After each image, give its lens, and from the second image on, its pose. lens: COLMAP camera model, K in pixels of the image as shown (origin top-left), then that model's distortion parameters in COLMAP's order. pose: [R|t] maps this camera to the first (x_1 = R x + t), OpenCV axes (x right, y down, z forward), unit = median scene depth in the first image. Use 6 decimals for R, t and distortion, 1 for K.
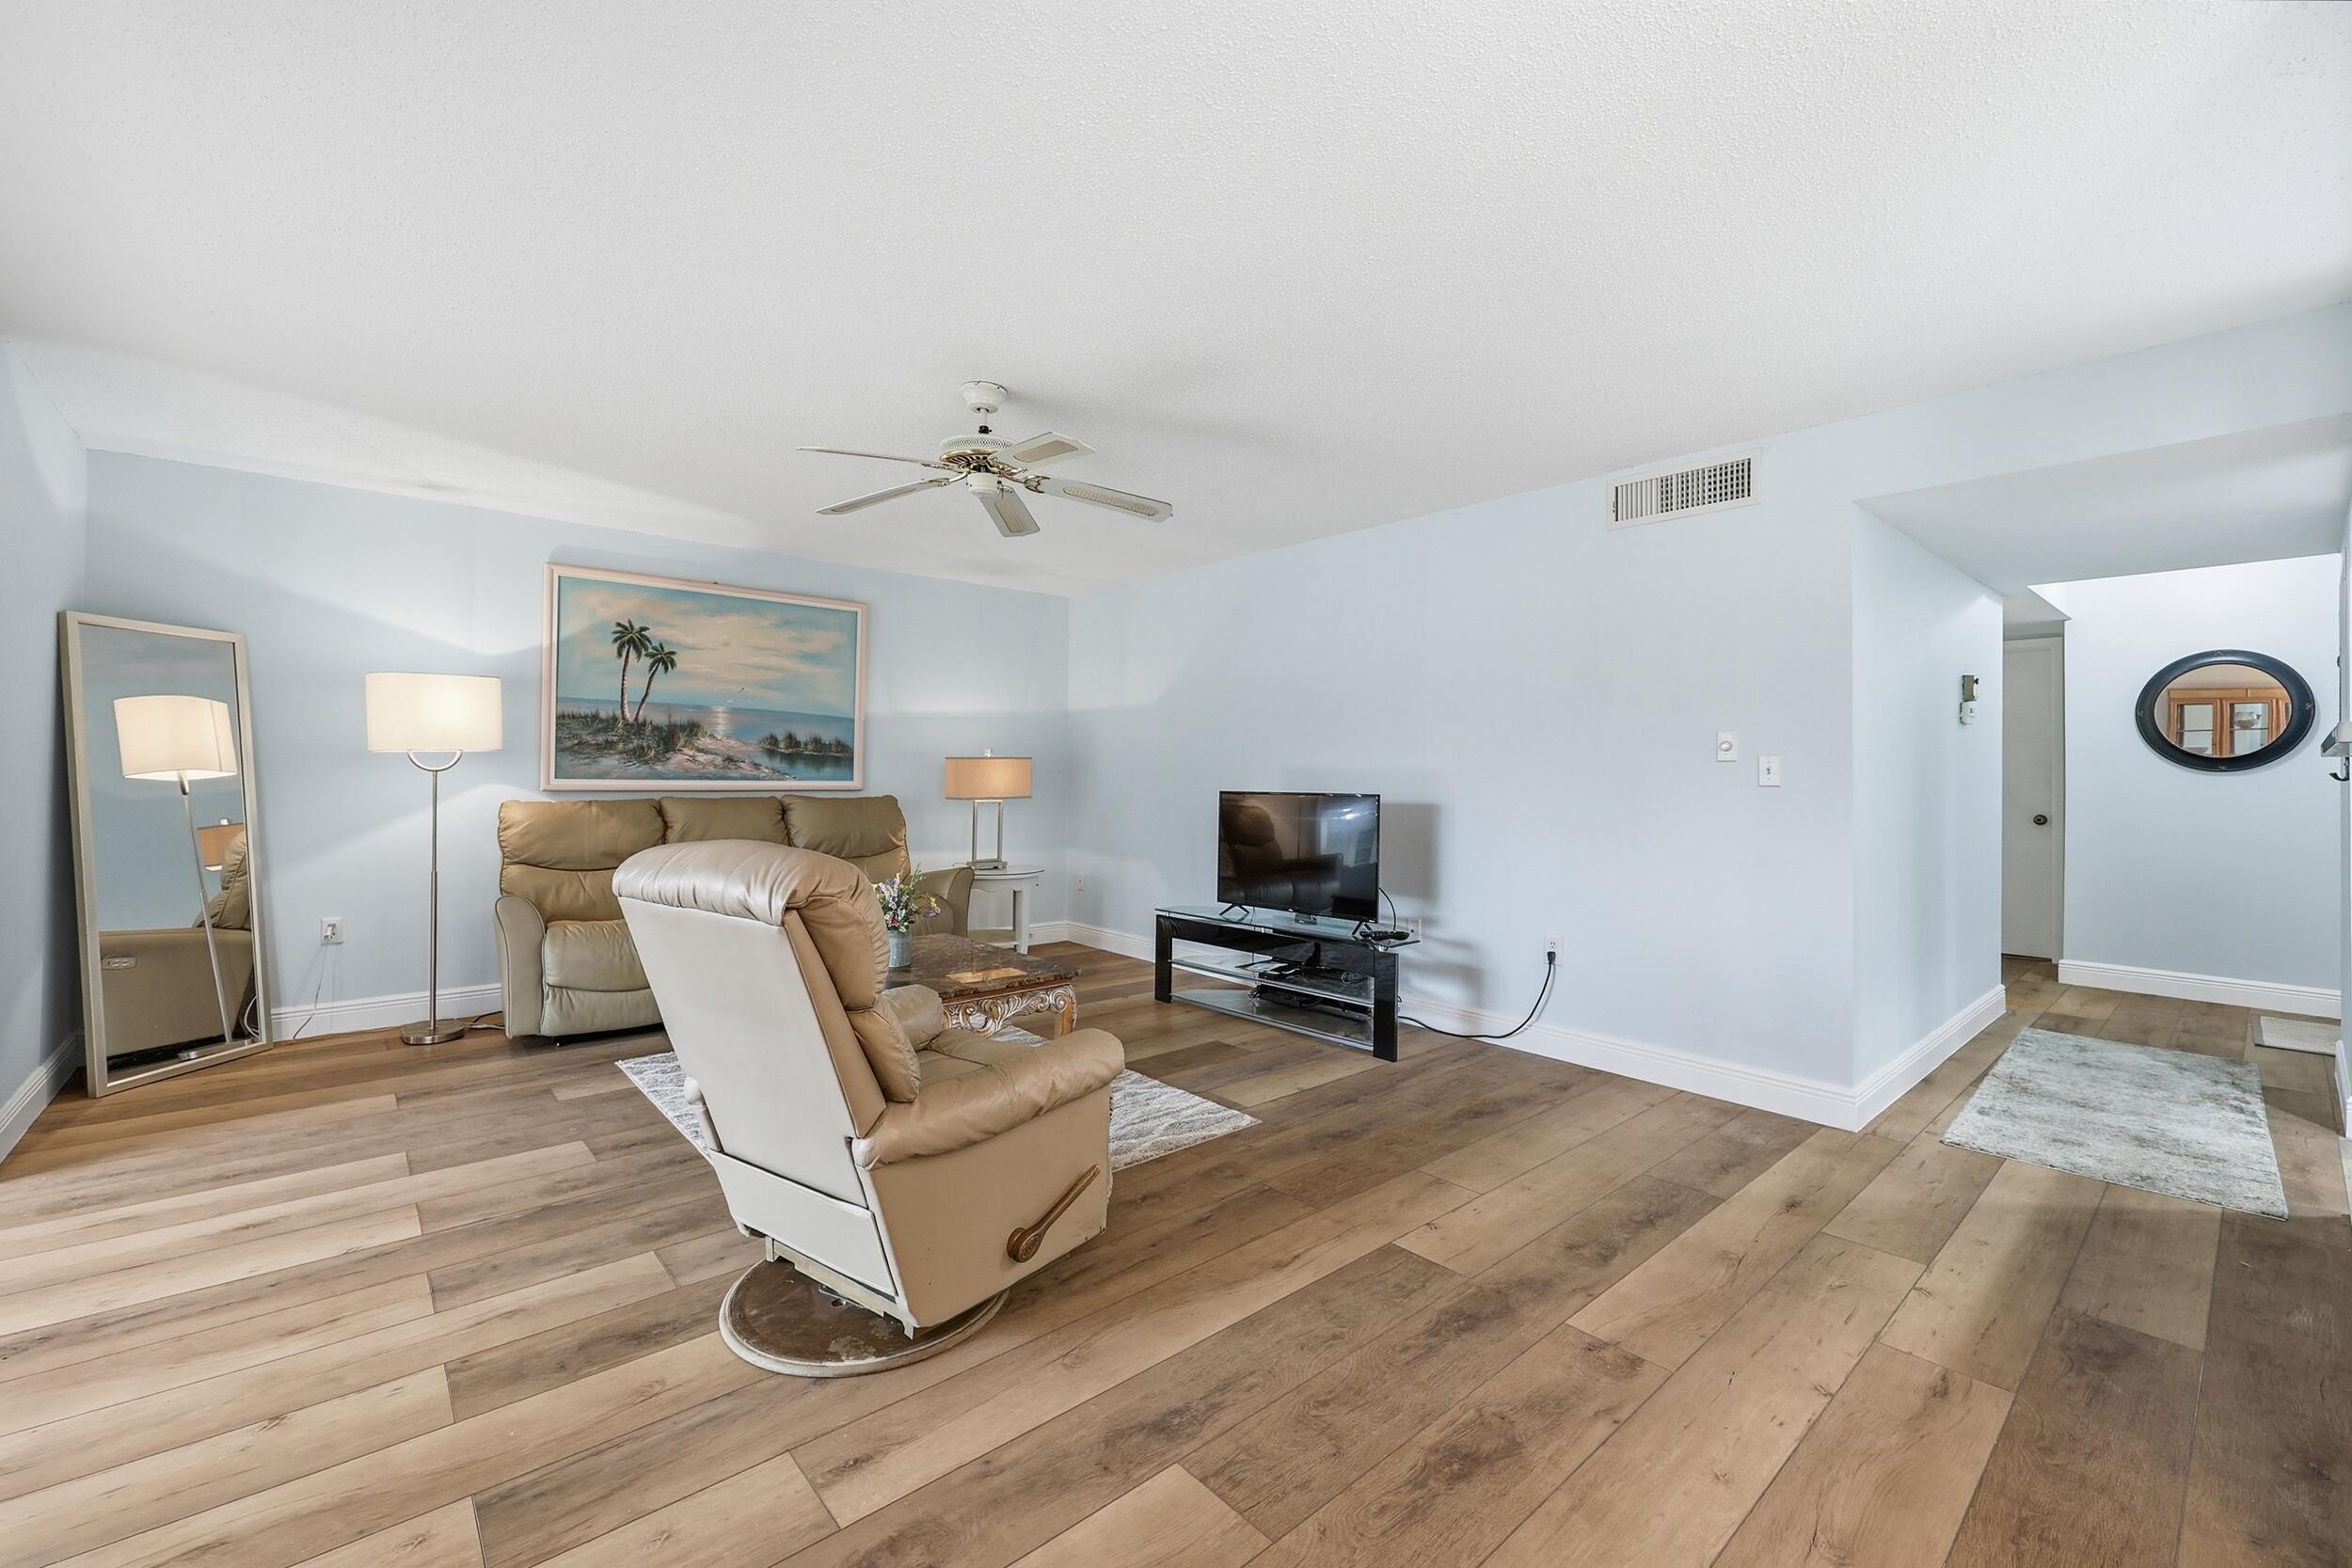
lens RADIAL K [[953.6, 0, 1166.7], [0, 953.6, 745.7], [0, 0, 1]] dist [0.003004, 0.000030]
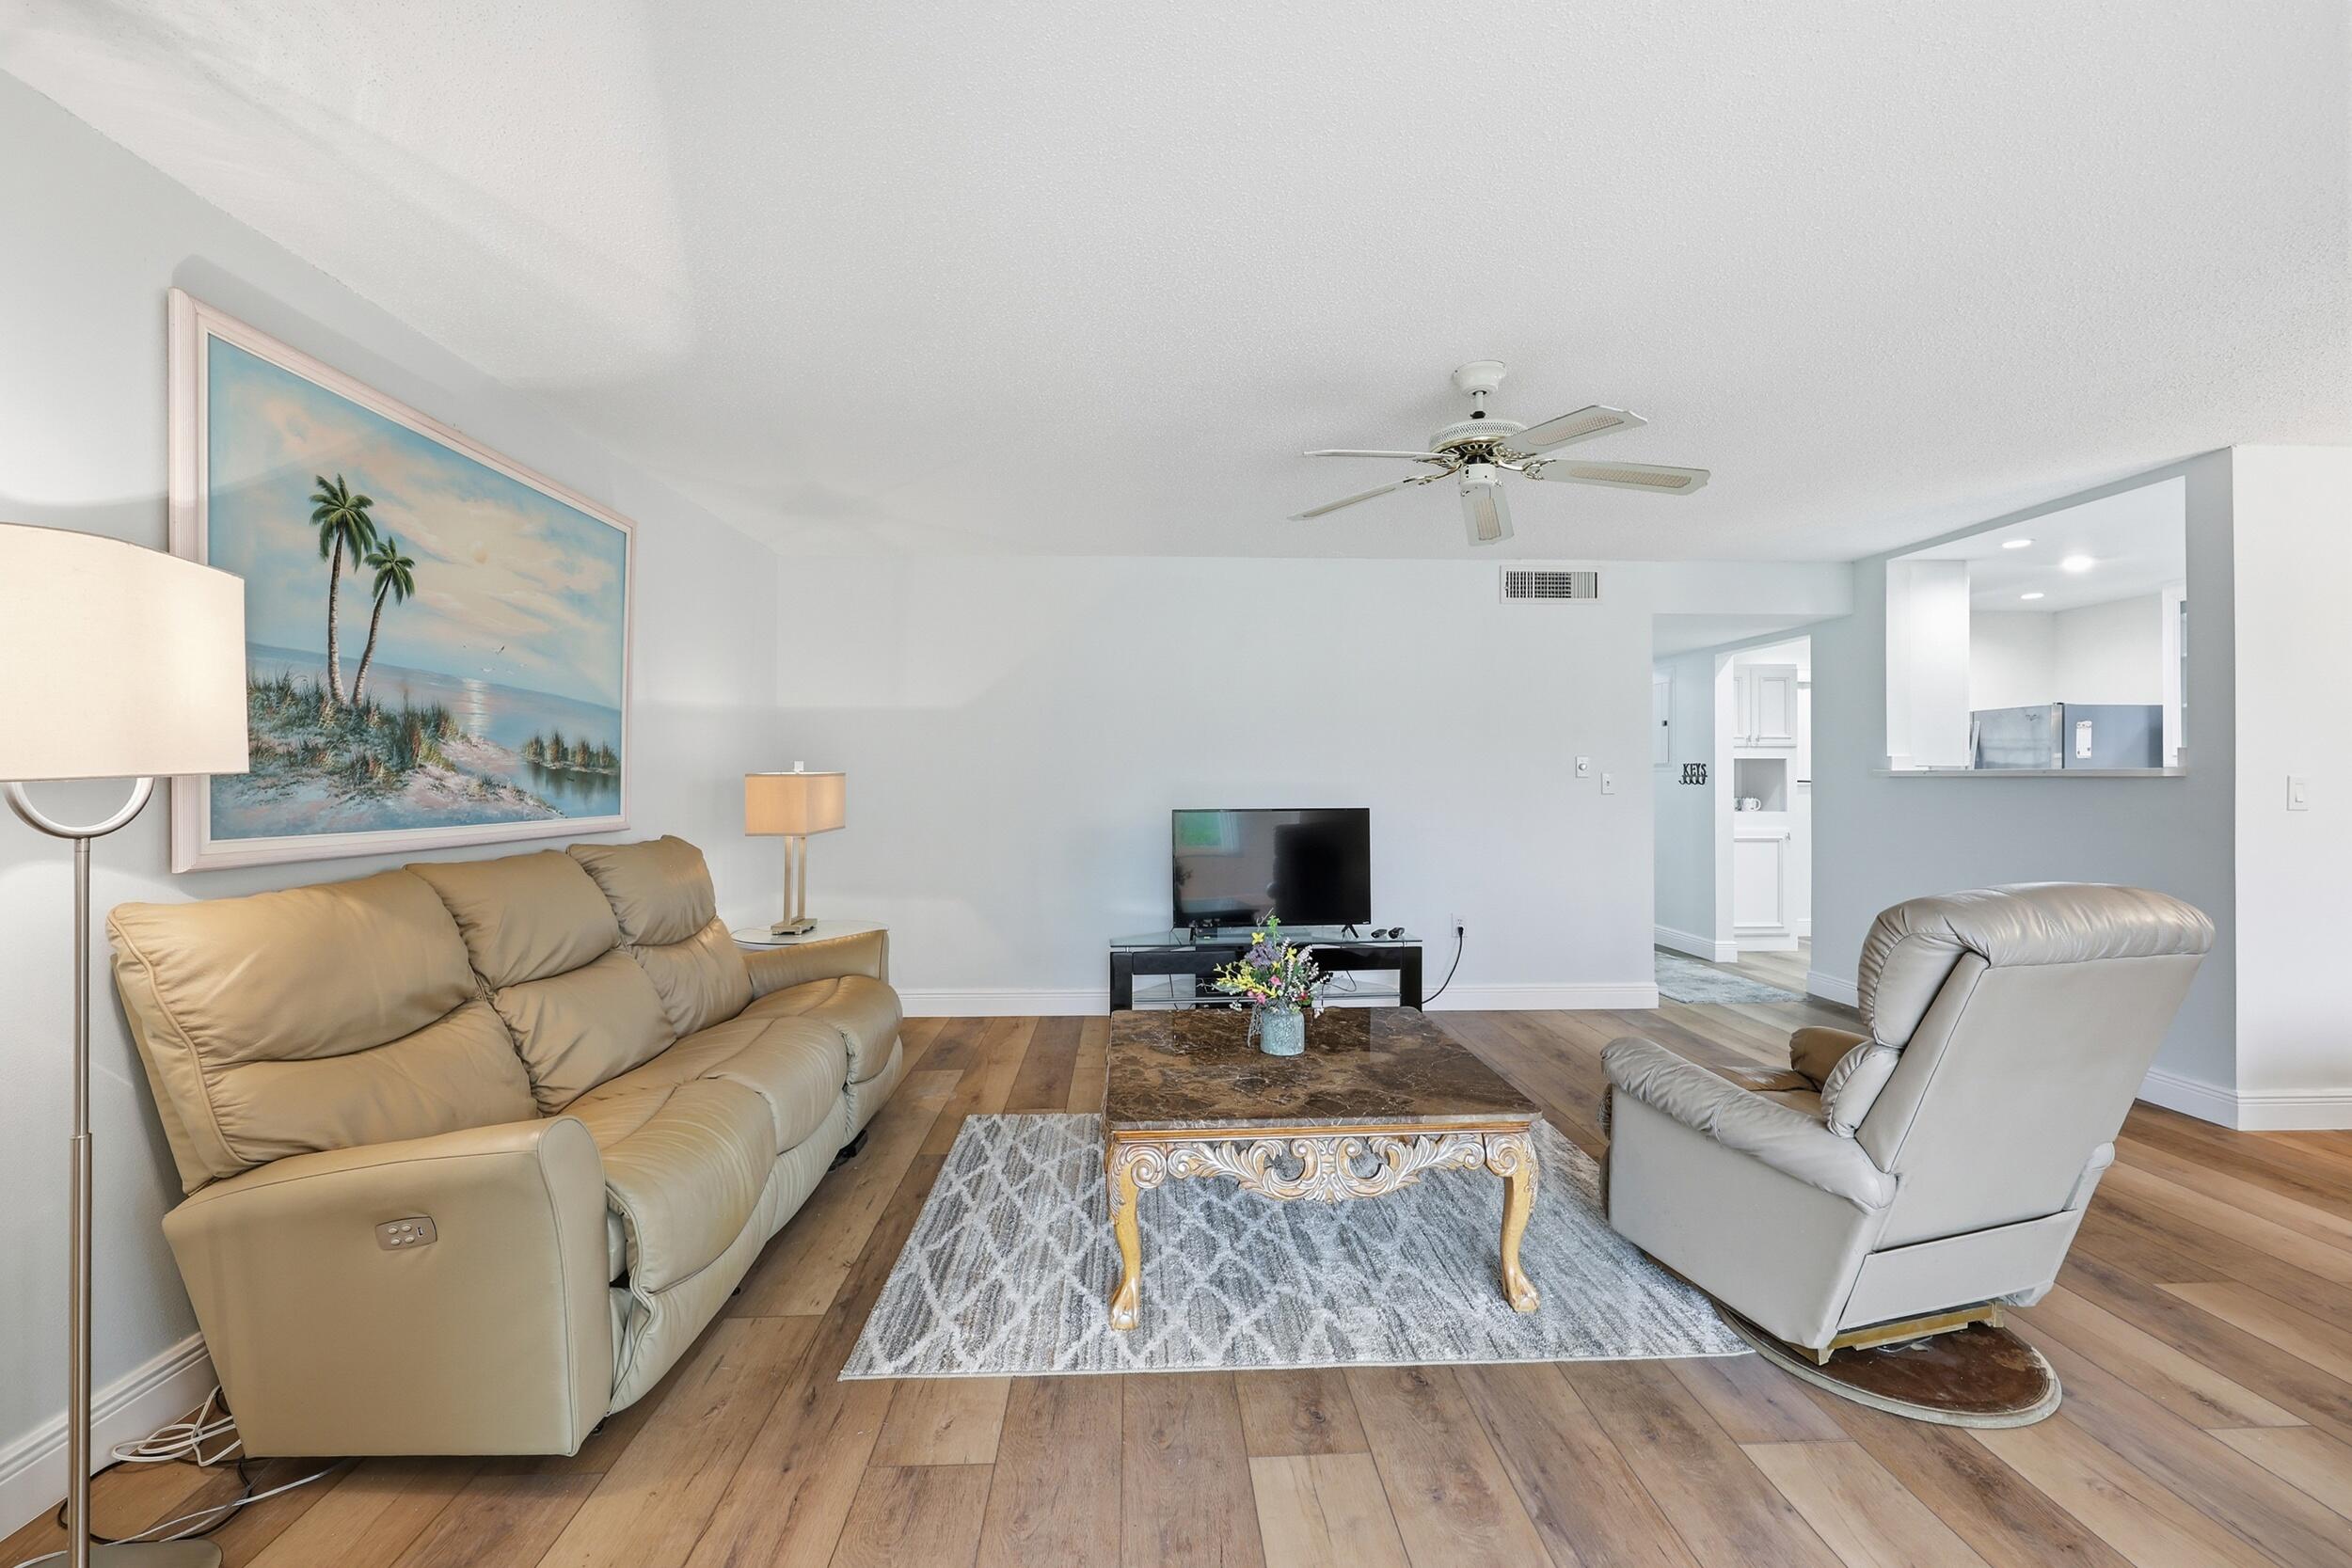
lens RADIAL K [[953.6, 0, 1170.8], [0, 953.6, 746.4], [0, 0, 1]] dist [0.003004, 0.000030]
pose [[0.624411, 0.013872, 0.780973, -0.660203], [-0.013120, 0.999887, -0.007270, -0.006803], [-0.780986, -0.005707, 0.624522, 0.409078]]
